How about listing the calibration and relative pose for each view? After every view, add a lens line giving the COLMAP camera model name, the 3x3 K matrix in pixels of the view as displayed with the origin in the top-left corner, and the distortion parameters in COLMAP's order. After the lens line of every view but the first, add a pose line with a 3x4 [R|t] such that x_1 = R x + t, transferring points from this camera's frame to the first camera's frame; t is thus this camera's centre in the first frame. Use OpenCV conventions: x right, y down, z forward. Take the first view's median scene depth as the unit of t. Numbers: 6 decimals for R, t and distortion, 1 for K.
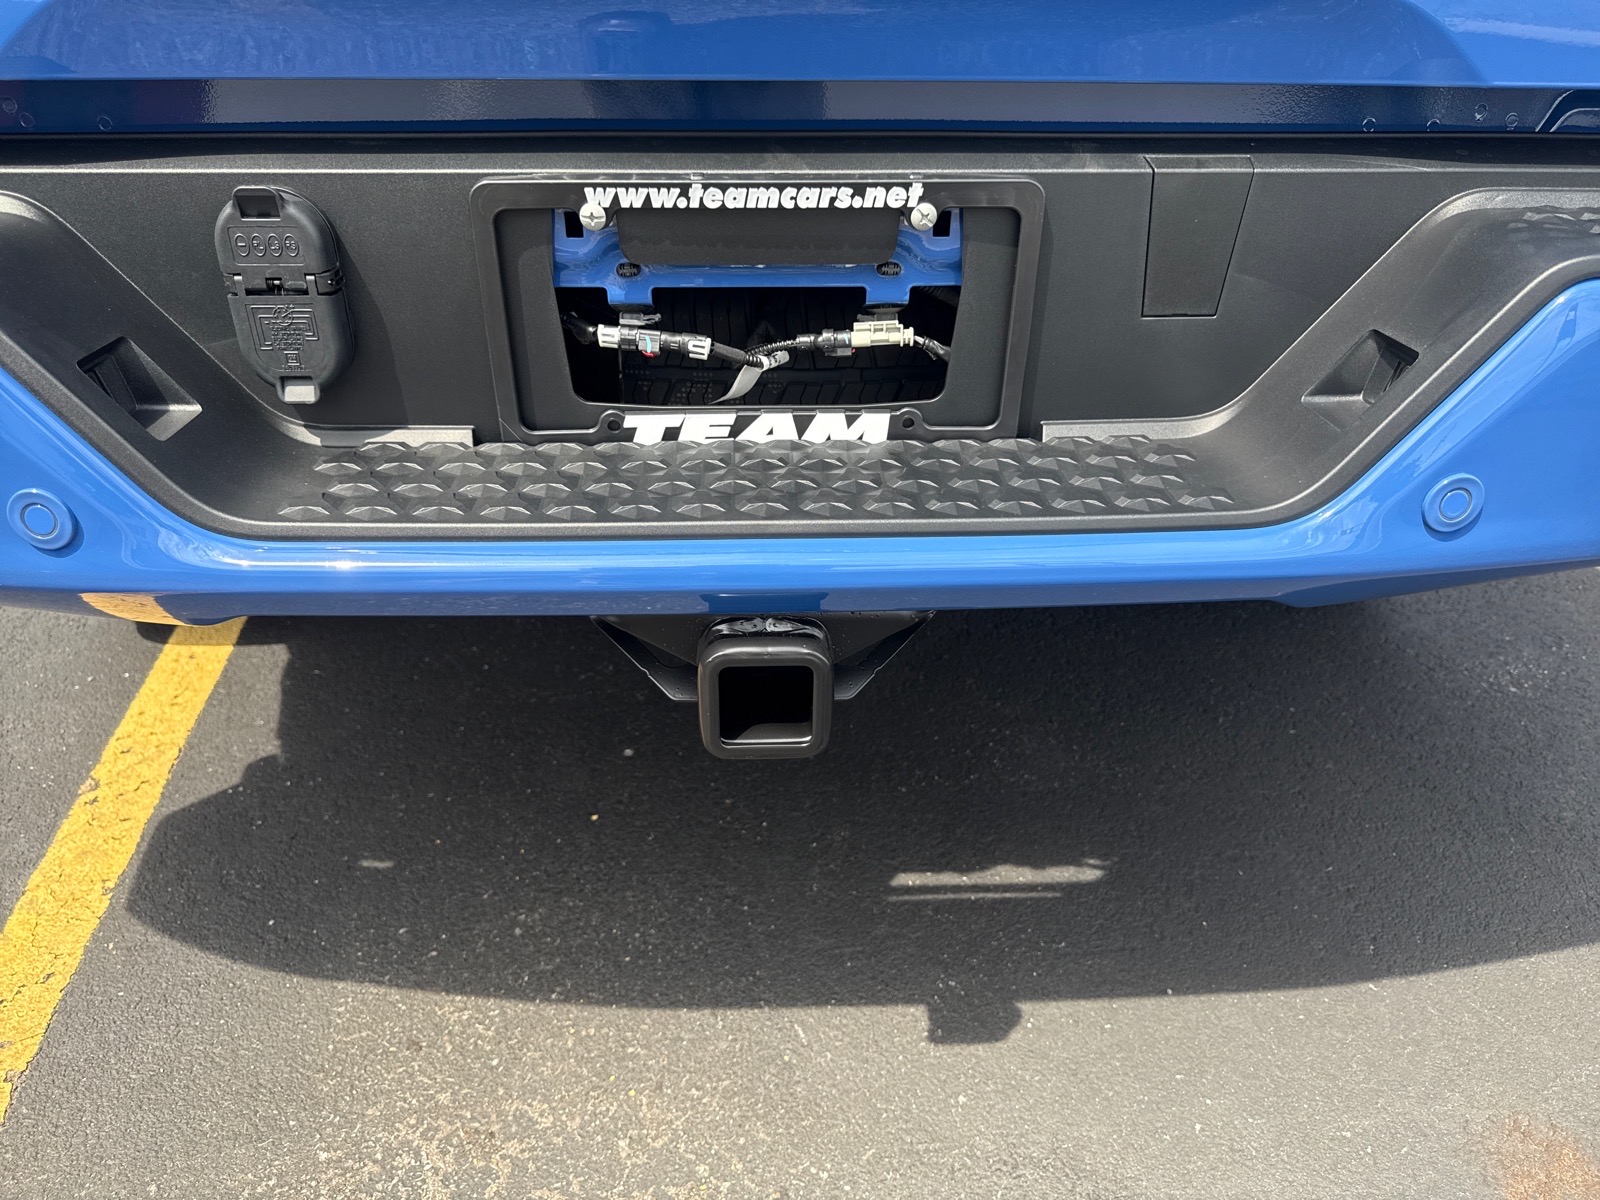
lens RADIAL K [[1144.7, 0, 800.0], [0, 1144.7, 600.0], [0, 0, 1]] dist [0.082359, -0.139960]
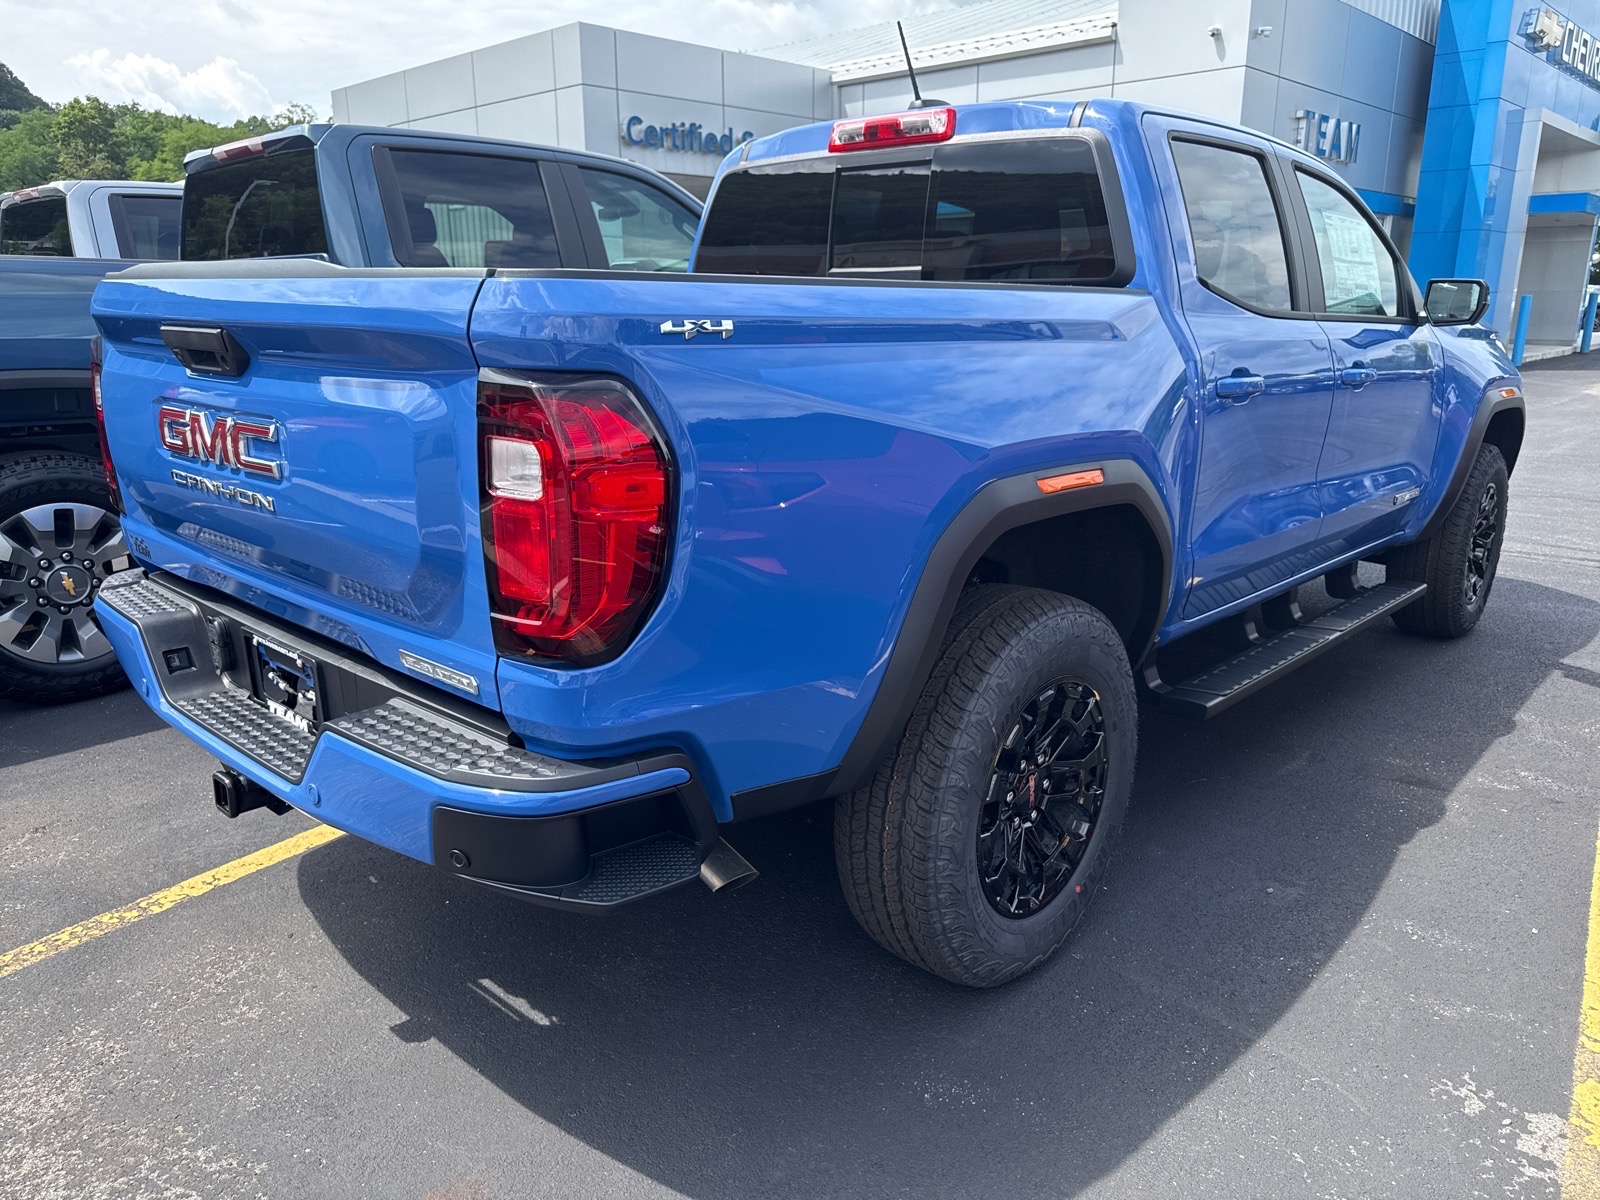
lens RADIAL K [[1152.6, 0, 800.0], [0, 1152.6, 600.0], [0, 0, 1]] dist [0.004246, -0.001115]
pose [[0.702225, 0.181505, -0.688430, 2.925925], [-0.342863, 0.933658, -0.103574, -0.578986], [0.623959, 0.308769, 0.717870, -0.426753]]
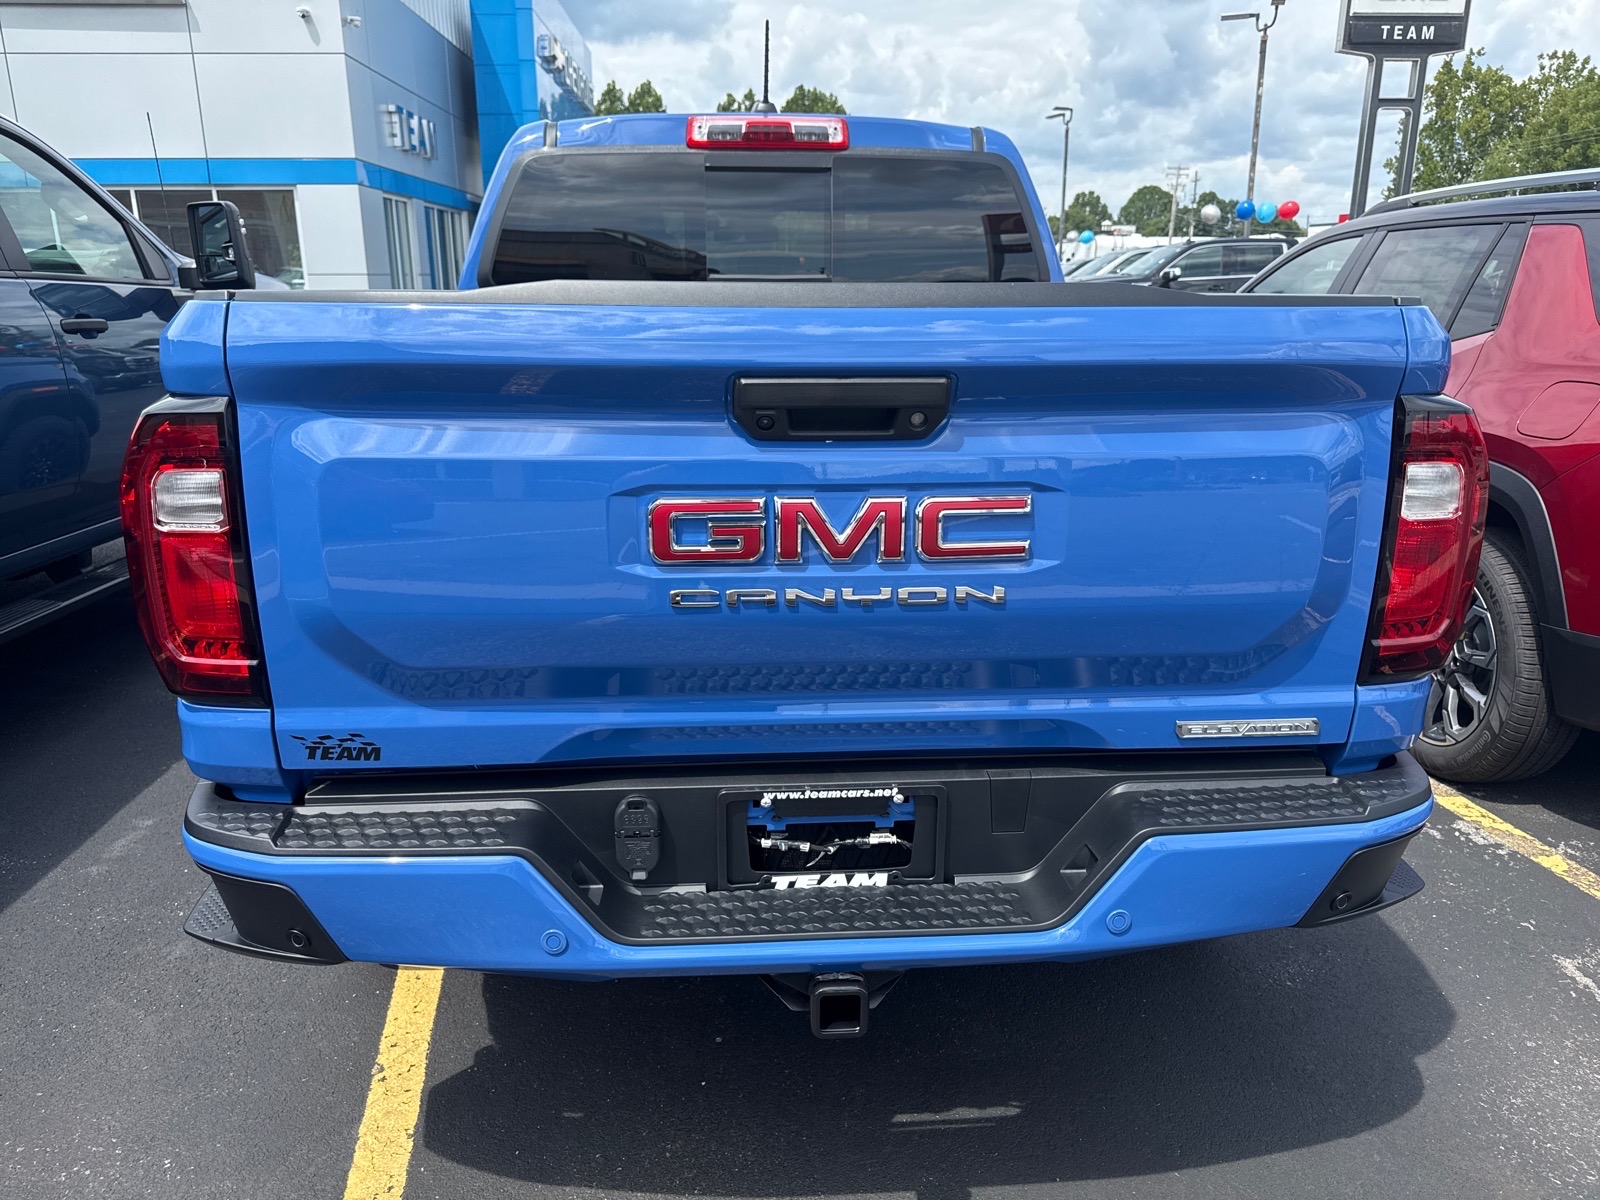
lens RADIAL K [[1144.7, 0, 800.0], [0, 1144.7, 600.0], [0, 0, 1]] dist [0.082359, -0.139960]
pose [[0.999657, -0.012842, 0.022825, -0.140360], [0.017783, 0.972656, -0.231569, -0.164600], [-0.019227, 0.231896, 0.972551, -1.344244]]
